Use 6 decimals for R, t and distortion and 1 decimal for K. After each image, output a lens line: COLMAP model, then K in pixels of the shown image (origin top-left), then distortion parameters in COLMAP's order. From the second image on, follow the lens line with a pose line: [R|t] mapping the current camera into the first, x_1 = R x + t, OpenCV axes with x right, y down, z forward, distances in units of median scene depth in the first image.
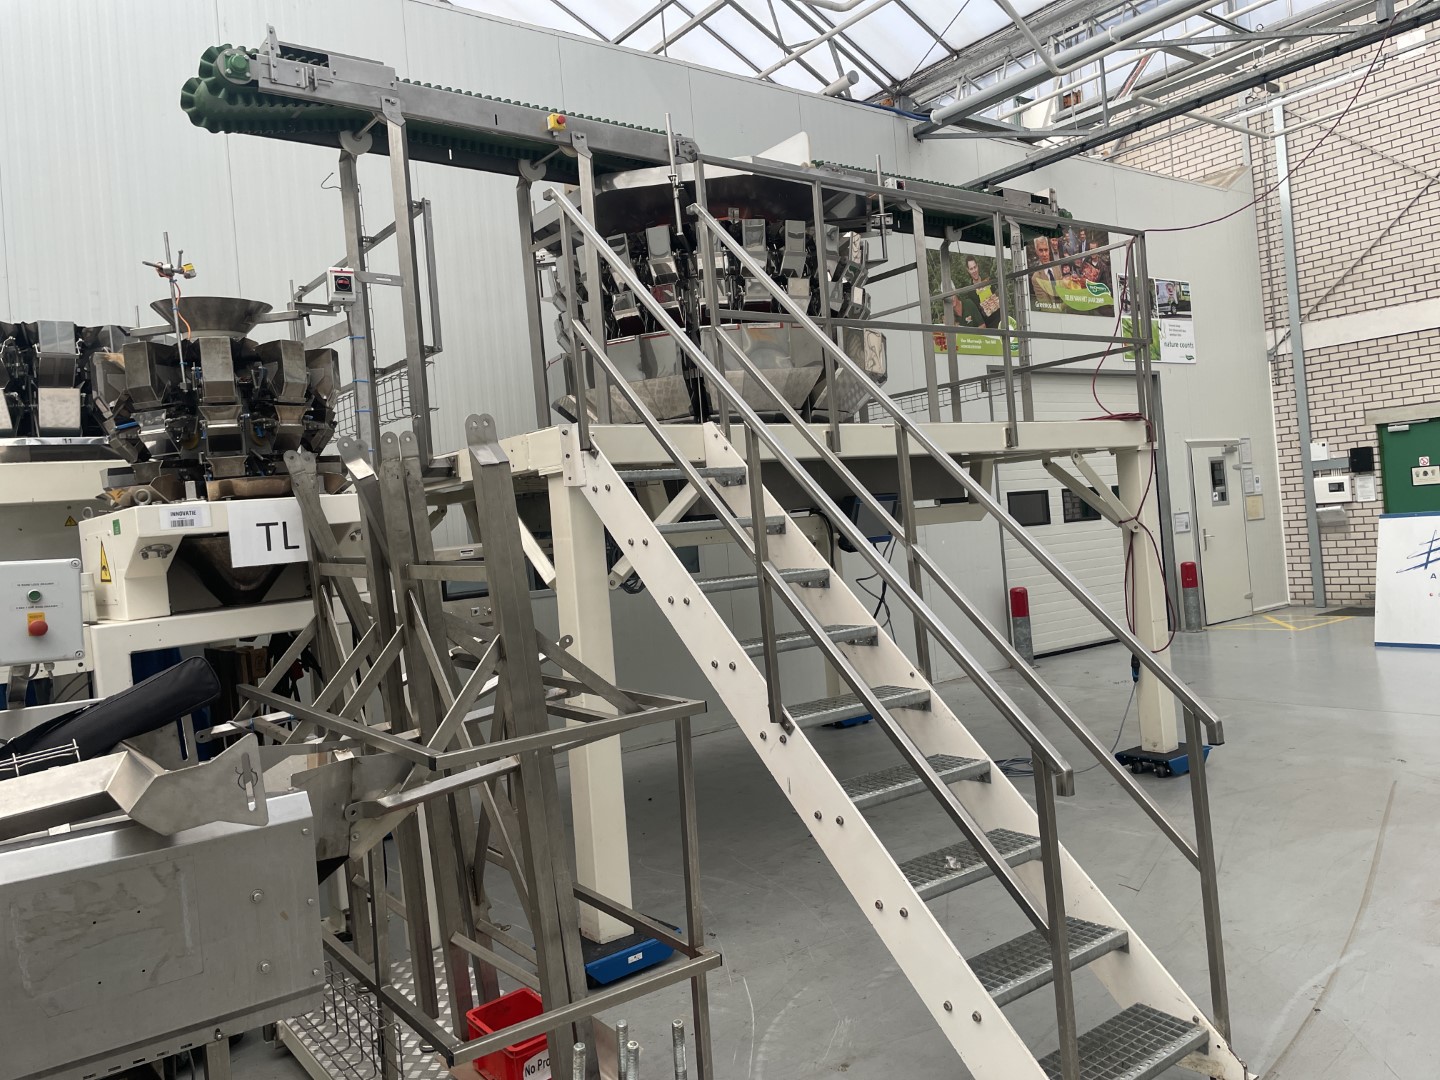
lens RADIAL K [[1082.0, 0, 724.1], [0, 1082.0, 520.4], [0, 0, 1]] dist [0.089824, -0.116490]
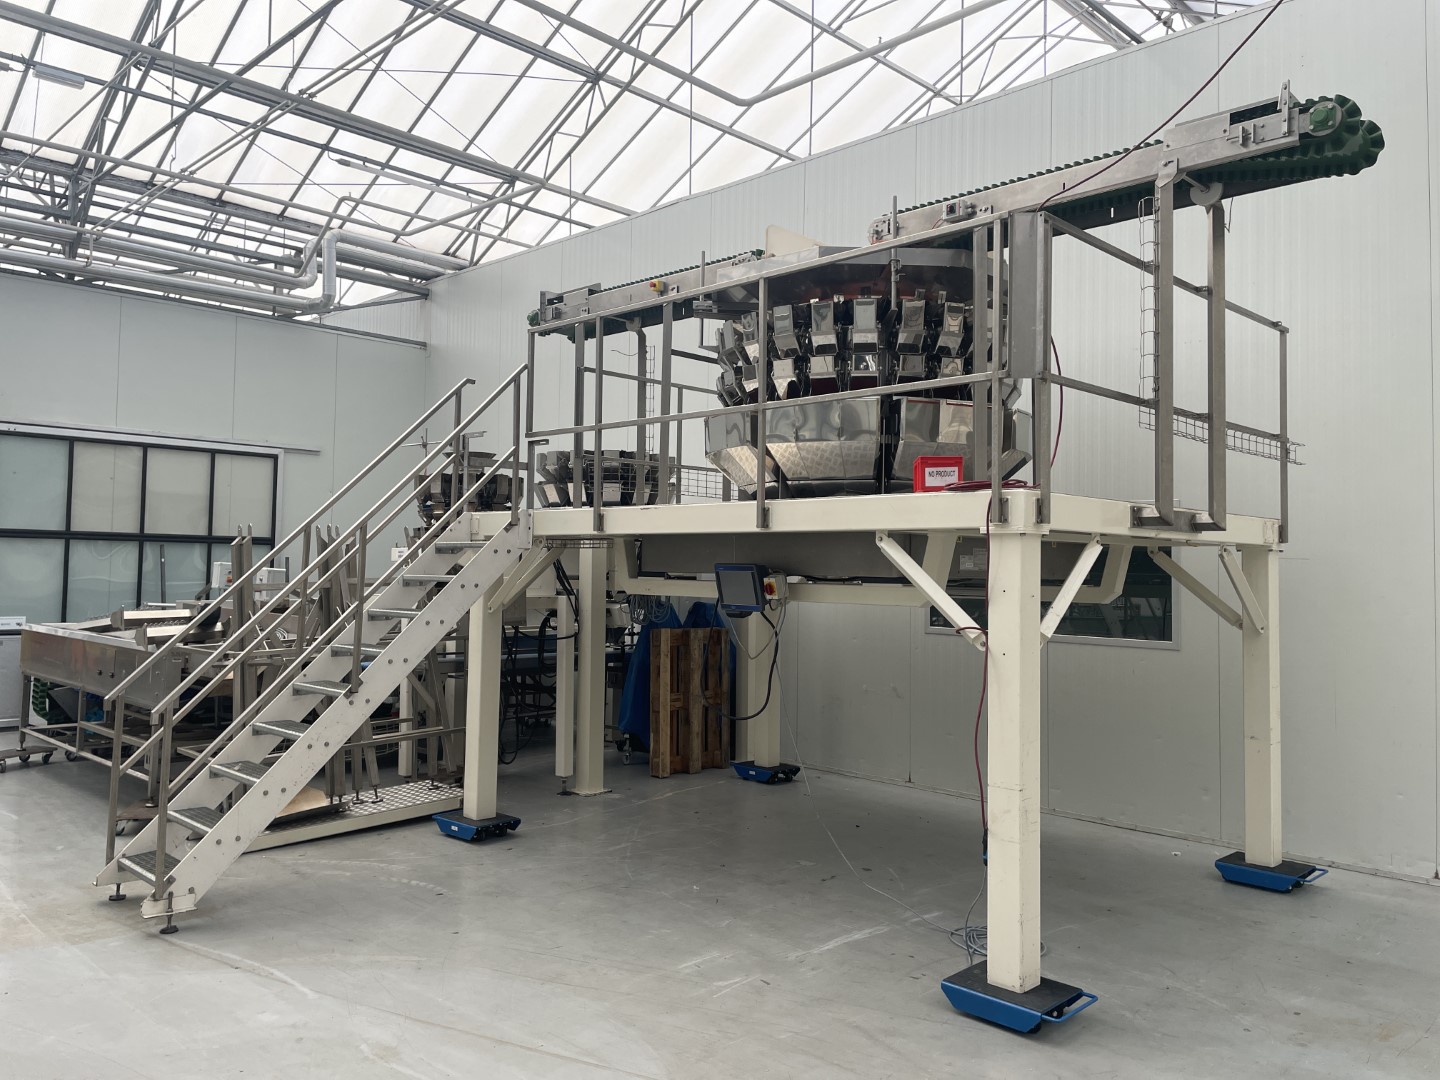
lens RADIAL K [[1084.4, 0, 727.5], [0, 1084.4, 514.9], [0, 0, 1]] dist [0.084922, -0.107454]
pose [[0.140680, 0.035956, -0.989402, 0.629172], [-0.018490, 0.999261, 0.033685, -0.058603], [0.989882, 0.013556, 0.141241, 0.446895]]
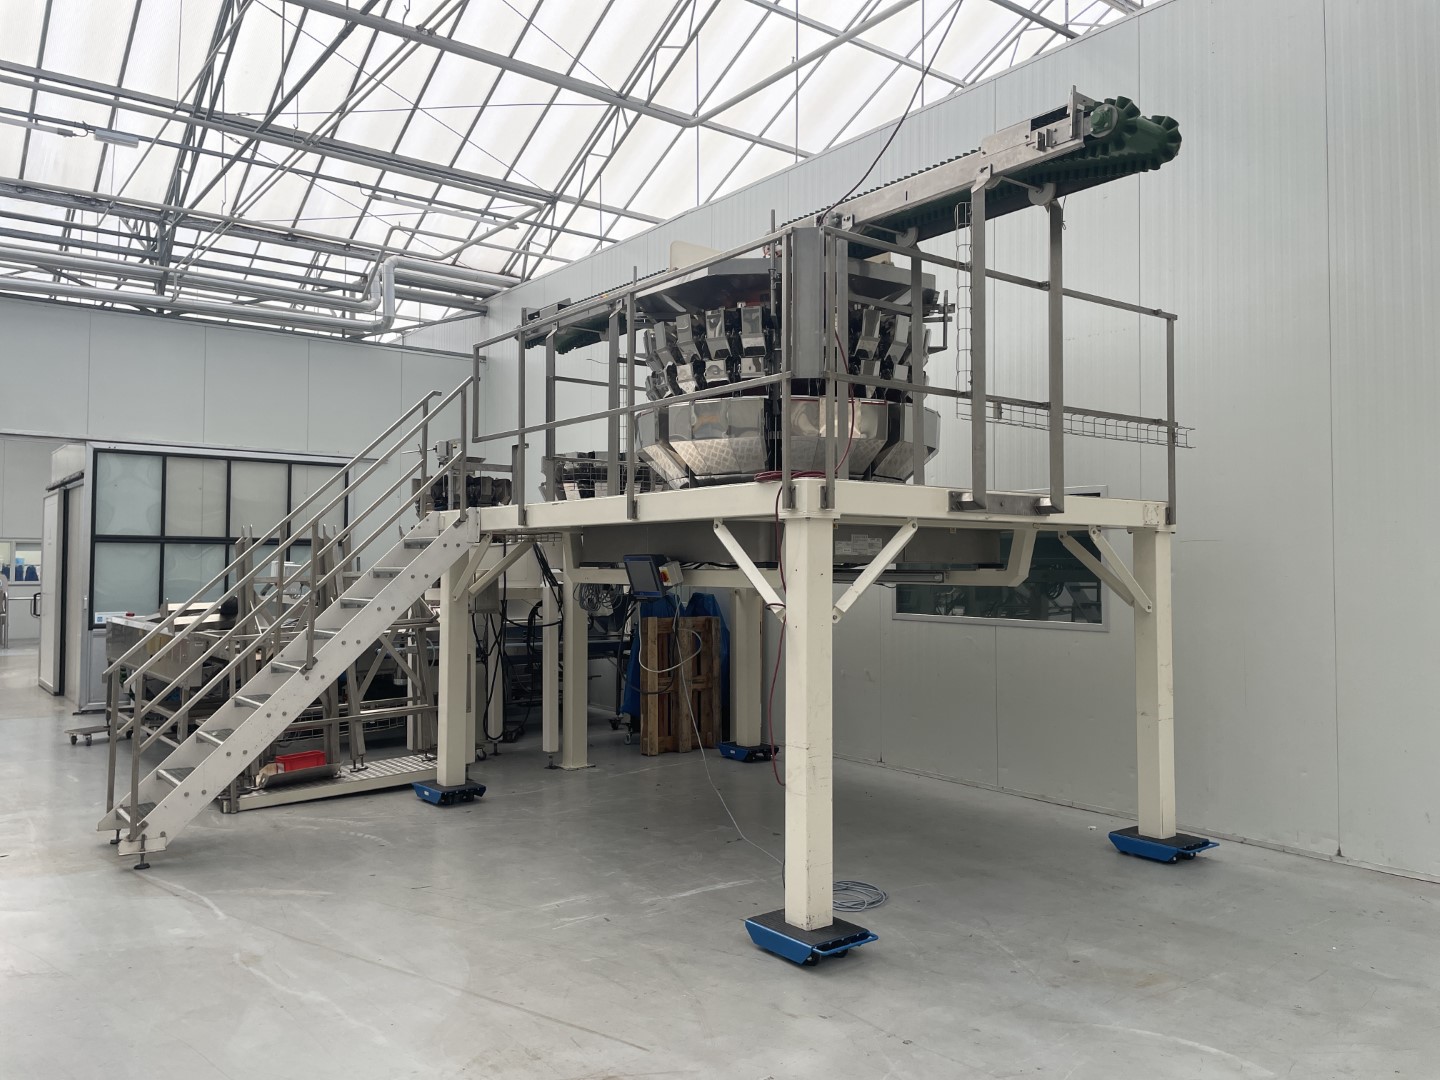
lens RADIAL K [[1082.0, 0, 724.1], [0, 1082.0, 520.4], [0, 0, 1]] dist [0.089824, -0.116490]
pose [[0.005321, 0.039924, -0.999189, 0.689923], [0.005603, 0.999186, 0.039954, -0.057034], [0.999970, -0.005811, 0.005093, 0.576646]]
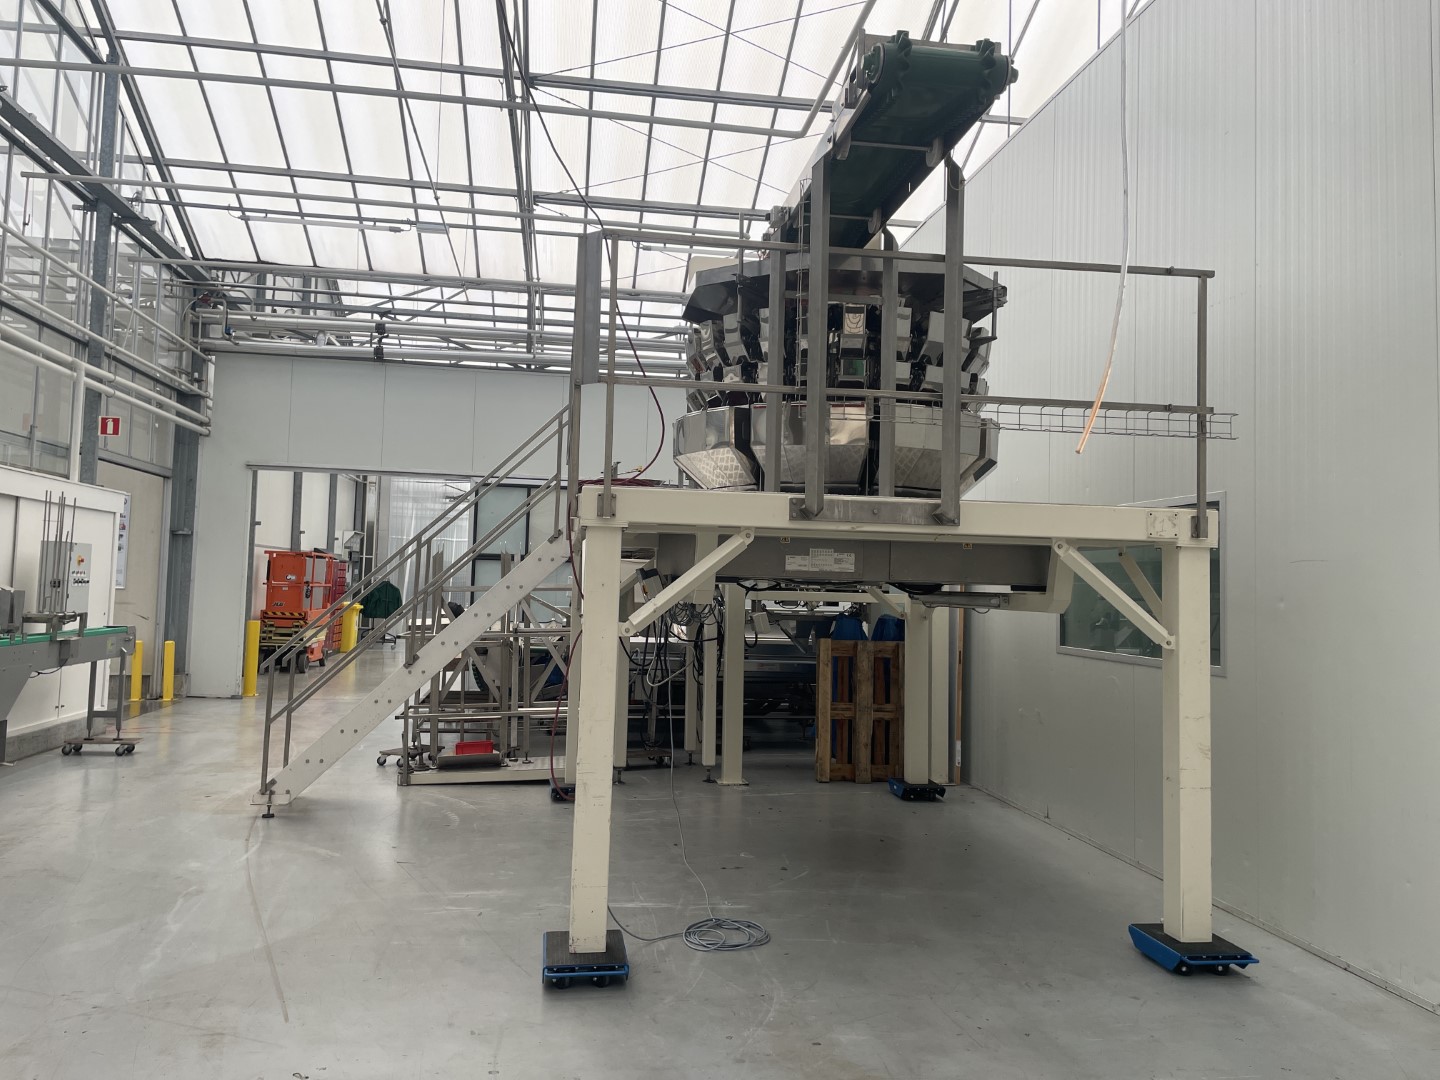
lens RADIAL K [[1082.0, 0, 724.1], [0, 1082.0, 520.4], [0, 0, 1]] dist [0.089824, -0.116490]
pose [[-0.477127, 0.015155, -0.878704, 0.600079], [0.020227, 0.999776, 0.006260, -0.044030], [0.878602, -0.014787, -0.477326, 0.872839]]
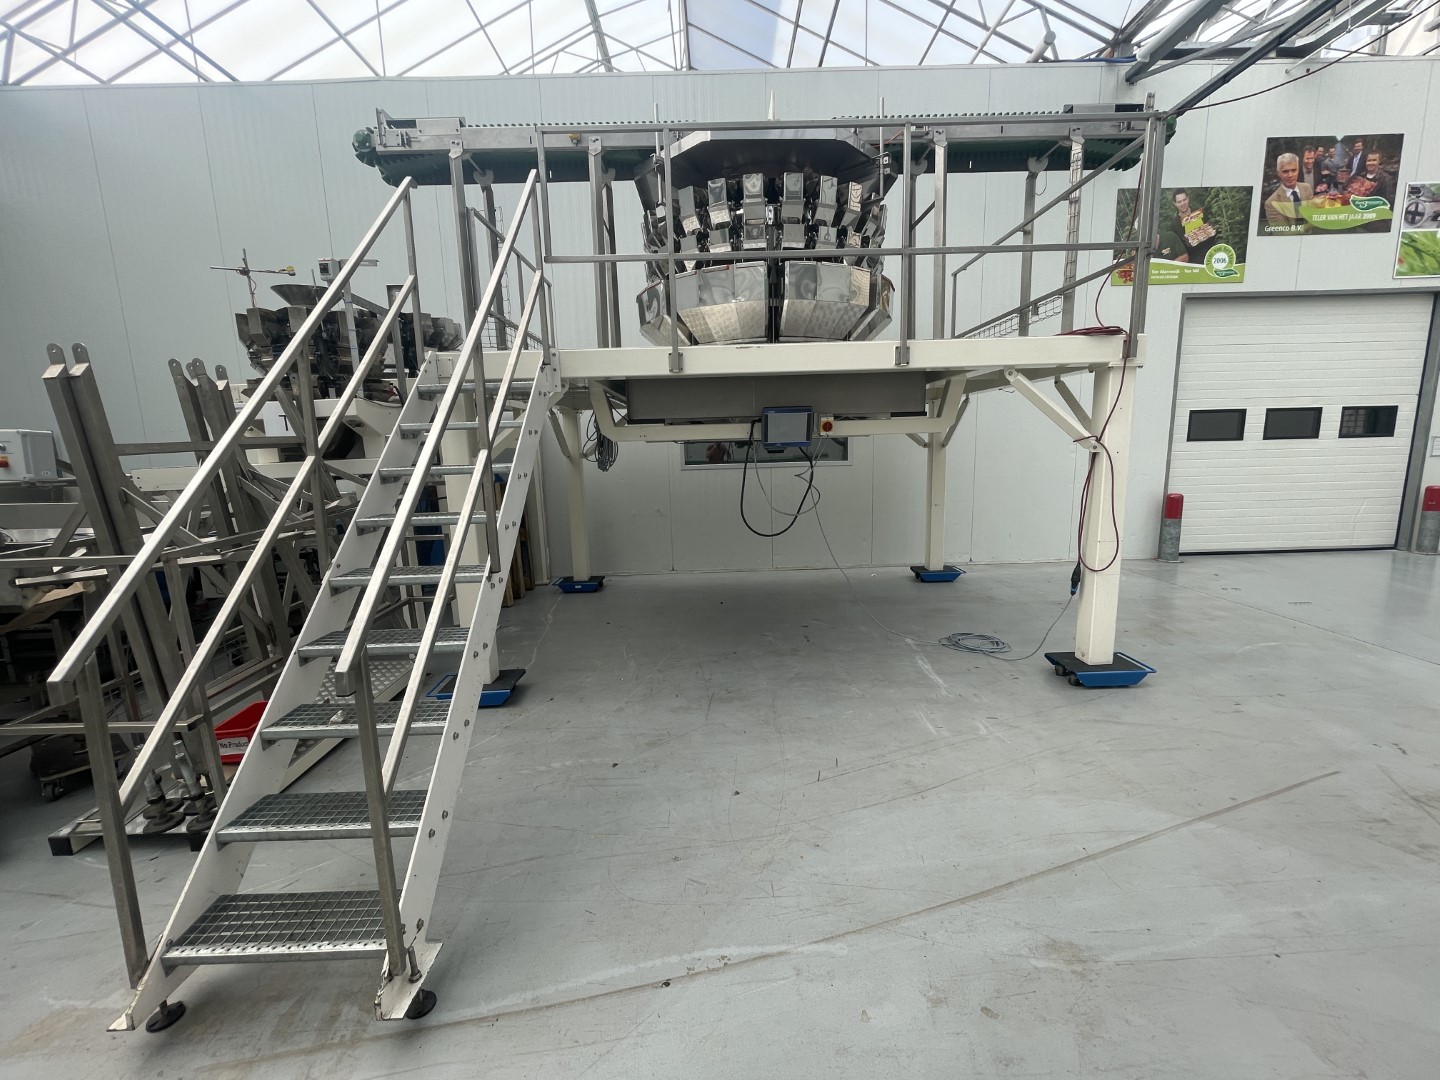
lens RADIAL K [[578.9, 0, 725.0], [0, 578.9, 538.4], [0, 0, 1]] dist [-0.003112, 0.000119]
pose [[0.803628, 0.153455, -0.575007, 0.254509], [-0.032418, 0.976038, 0.215172, -0.009608], [0.594248, -0.154278, 0.789346, 0.222212]]
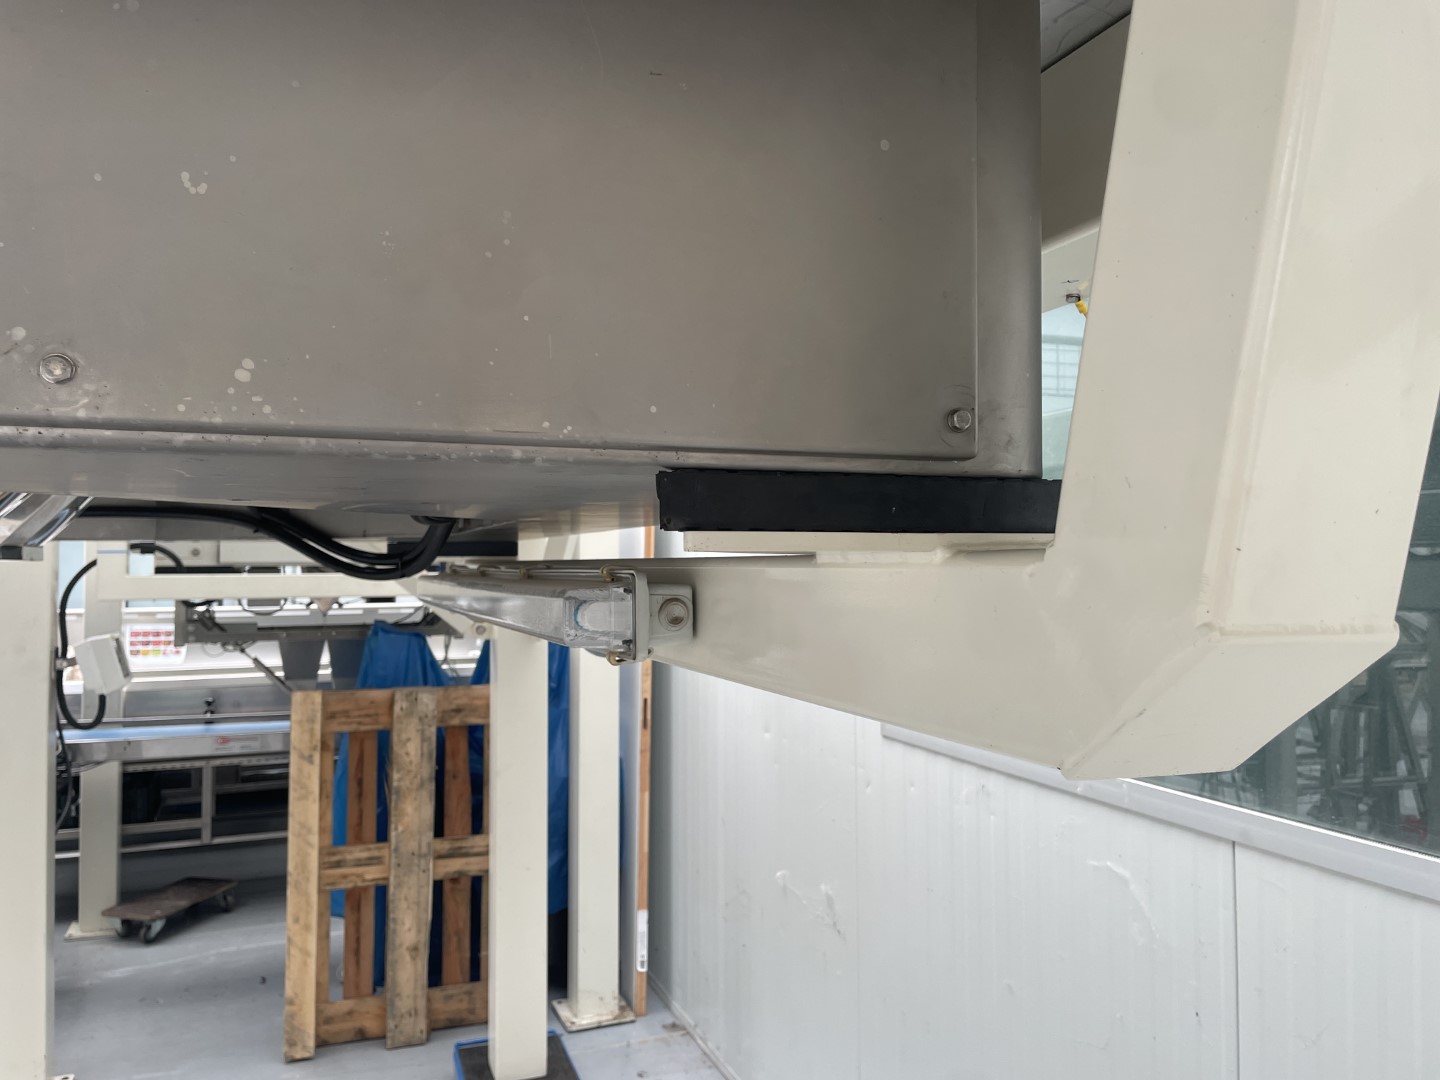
lens RADIAL K [[1082.0, 0, 724.1], [0, 1082.0, 520.4], [0, 0, 1]] dist [0.089824, -0.116490]
pose [[-0.276993, 0.043589, -0.959883, 0.079967], [0.034669, 0.998773, 0.035351, -0.003132], [0.960246, -0.023486, -0.278164, 0.750021]]
